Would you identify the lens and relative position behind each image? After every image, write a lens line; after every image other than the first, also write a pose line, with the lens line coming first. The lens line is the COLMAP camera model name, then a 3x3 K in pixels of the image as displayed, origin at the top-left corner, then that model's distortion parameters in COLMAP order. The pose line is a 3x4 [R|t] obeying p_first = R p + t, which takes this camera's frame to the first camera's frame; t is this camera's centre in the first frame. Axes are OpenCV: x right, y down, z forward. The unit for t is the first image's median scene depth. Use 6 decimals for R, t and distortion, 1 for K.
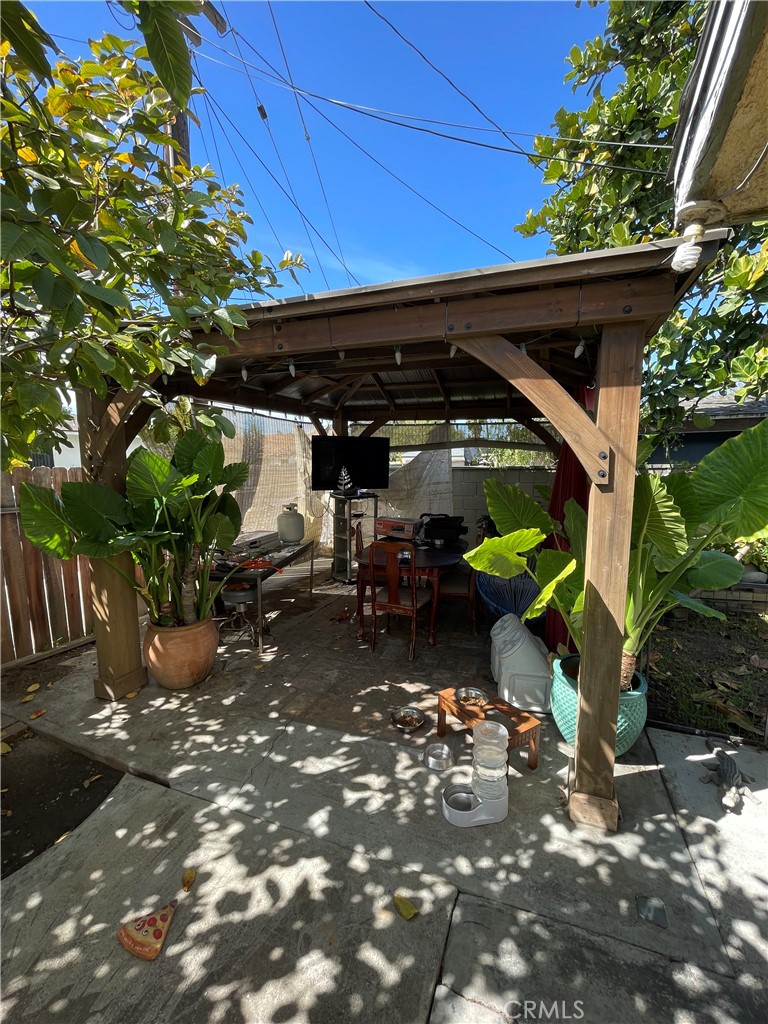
lens RADIAL K [[414.2, 0, 387.6], [0, 414.2, 514.0], [0, 0, 1]] dist [-0.003020, 0.000026]
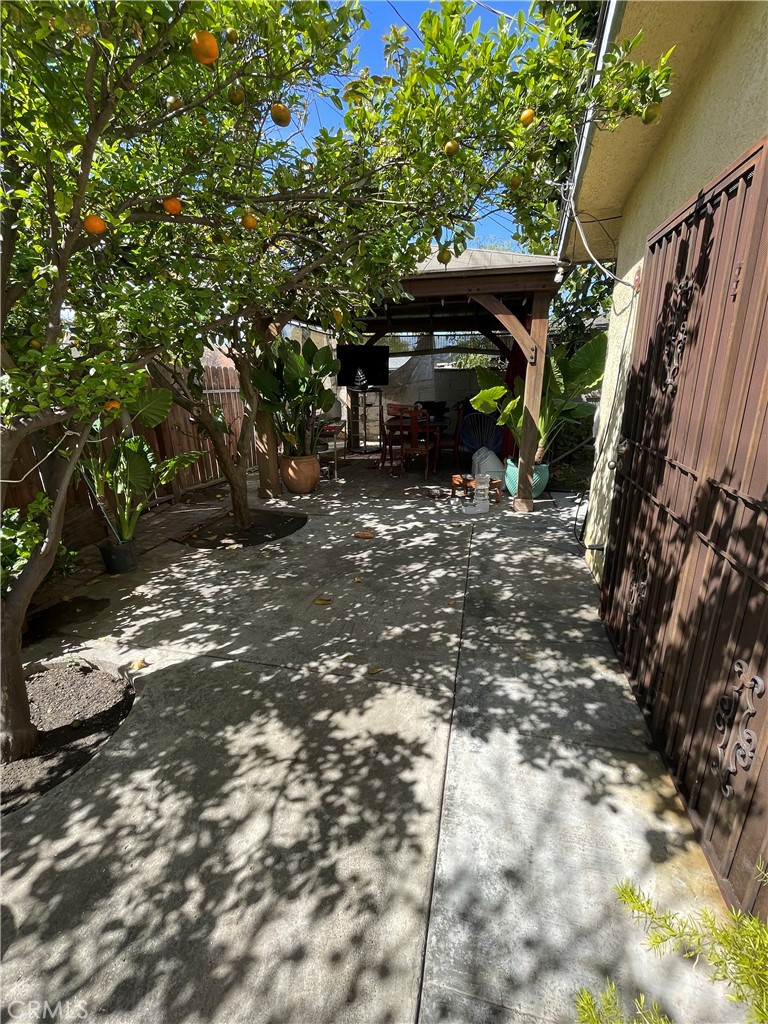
lens RADIAL K [[414.2, 0, 383.6], [0, 414.2, 506.3], [0, 0, 1]] dist [-0.003020, 0.000026]
pose [[0.991929, -0.047884, 0.117407, -0.560461], [0.026251, 0.983442, 0.179311, 0.253940], [-0.124049, -0.174781, 0.976762, -1.182563]]
